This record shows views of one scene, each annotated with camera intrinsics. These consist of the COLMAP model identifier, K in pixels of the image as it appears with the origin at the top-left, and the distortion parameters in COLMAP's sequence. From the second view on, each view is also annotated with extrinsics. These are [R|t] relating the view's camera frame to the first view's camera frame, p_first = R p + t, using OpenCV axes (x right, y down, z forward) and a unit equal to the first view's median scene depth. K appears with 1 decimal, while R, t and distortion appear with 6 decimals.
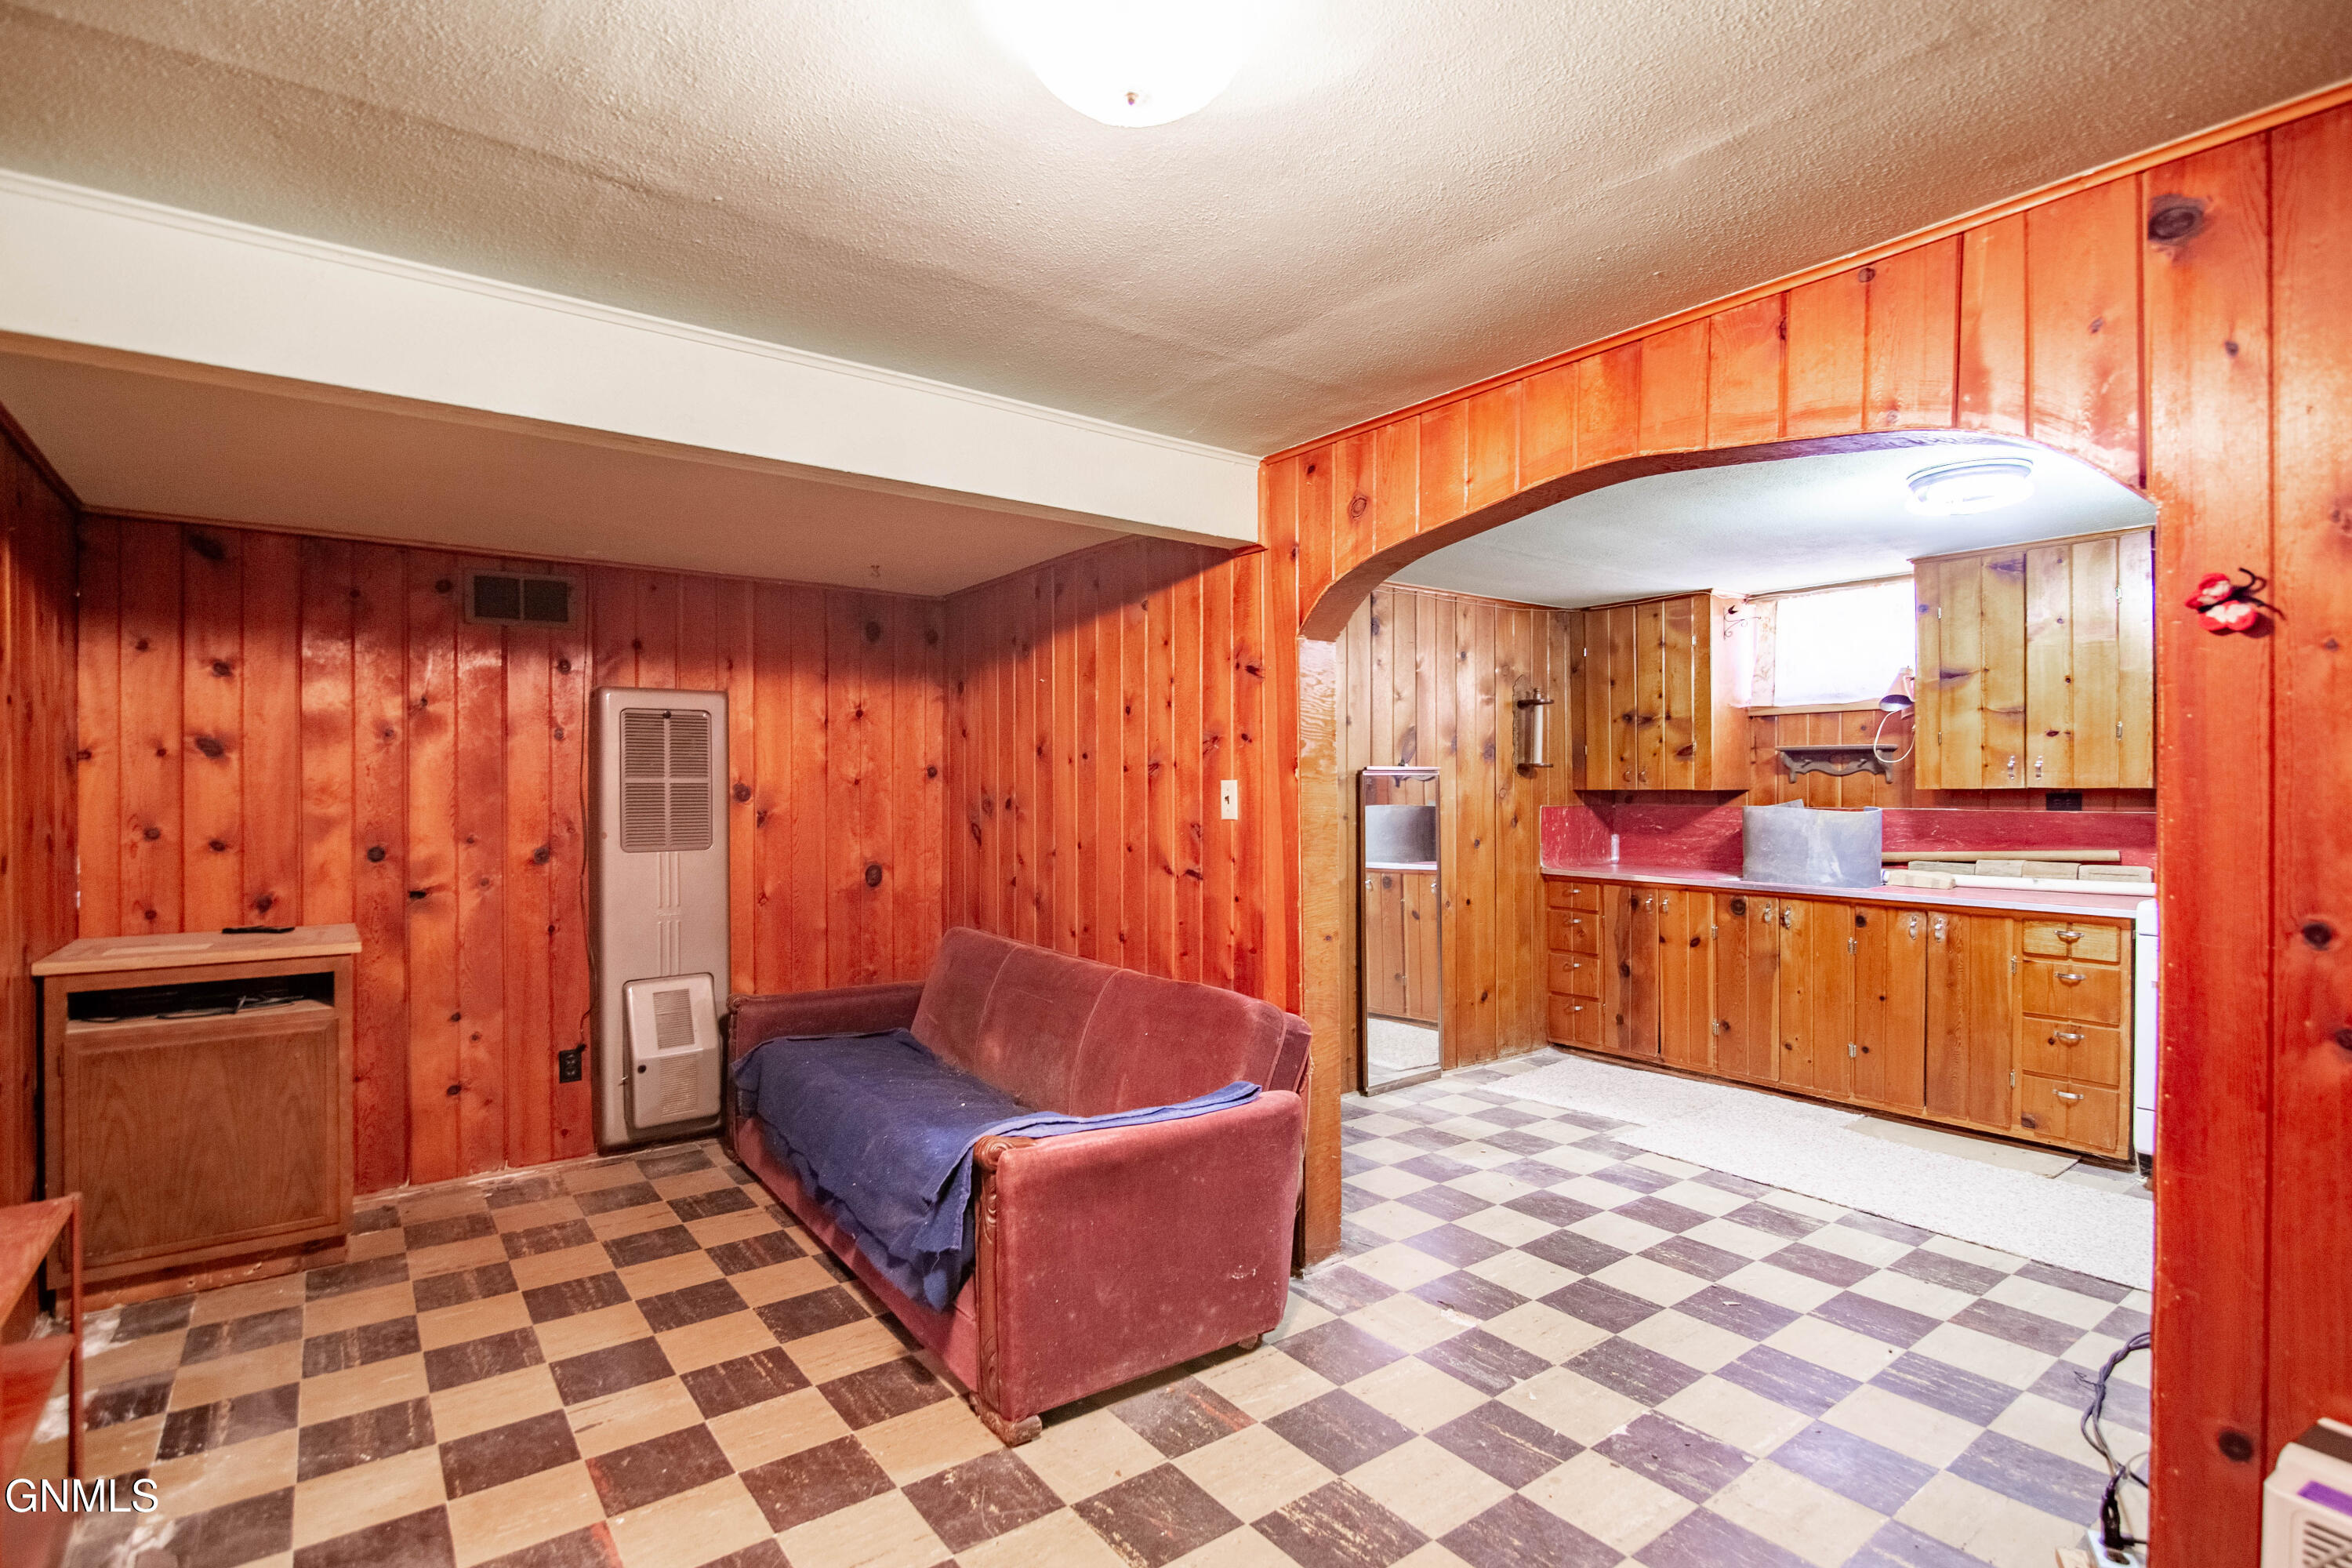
lens RADIAL K [[1108.3, 0, 1172.7], [0, 1108.3, 785.8], [0, 0, 1]] dist [-0.019728, 0.000781]
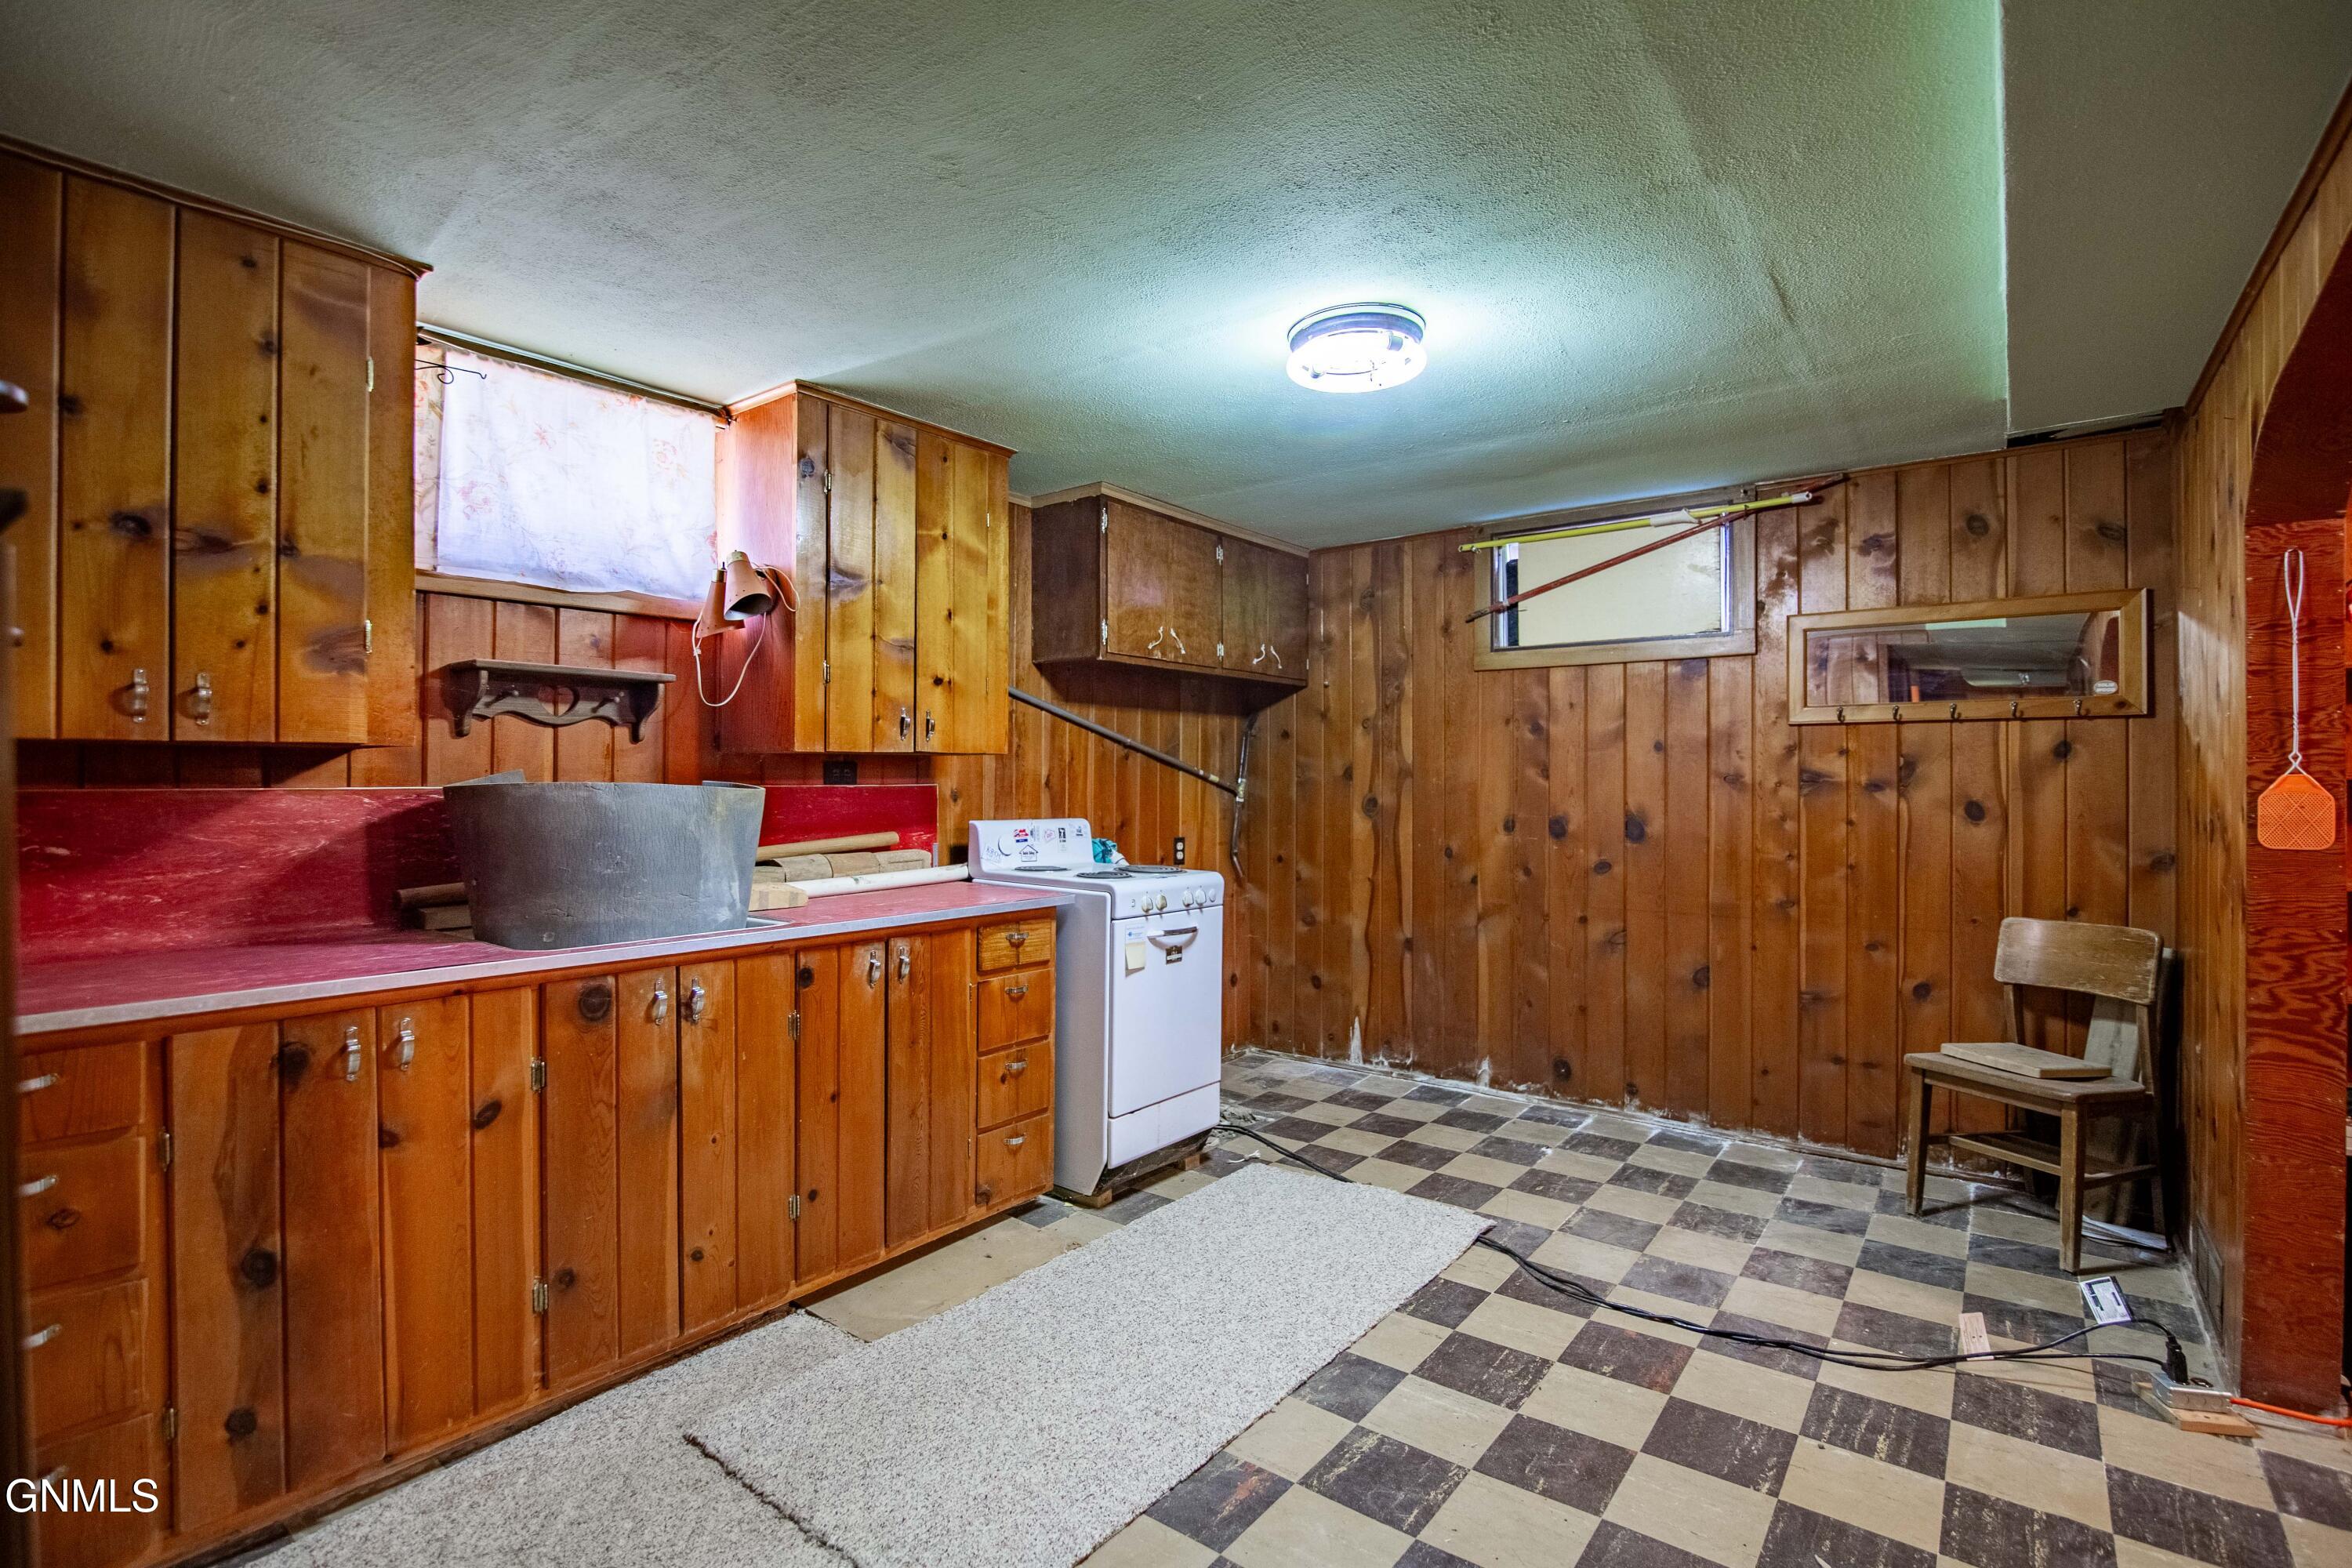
lens RADIAL K [[1108.3, 0, 1179.9], [0, 1108.3, 782.2], [0, 0, 1]] dist [-0.019728, 0.000781]
pose [[-0.268592, -0.000749, 0.963254, 0.013682], [0.002543, 0.999996, 0.001487, 0.020125], [-0.963251, 0.002849, -0.268589, 0.957778]]
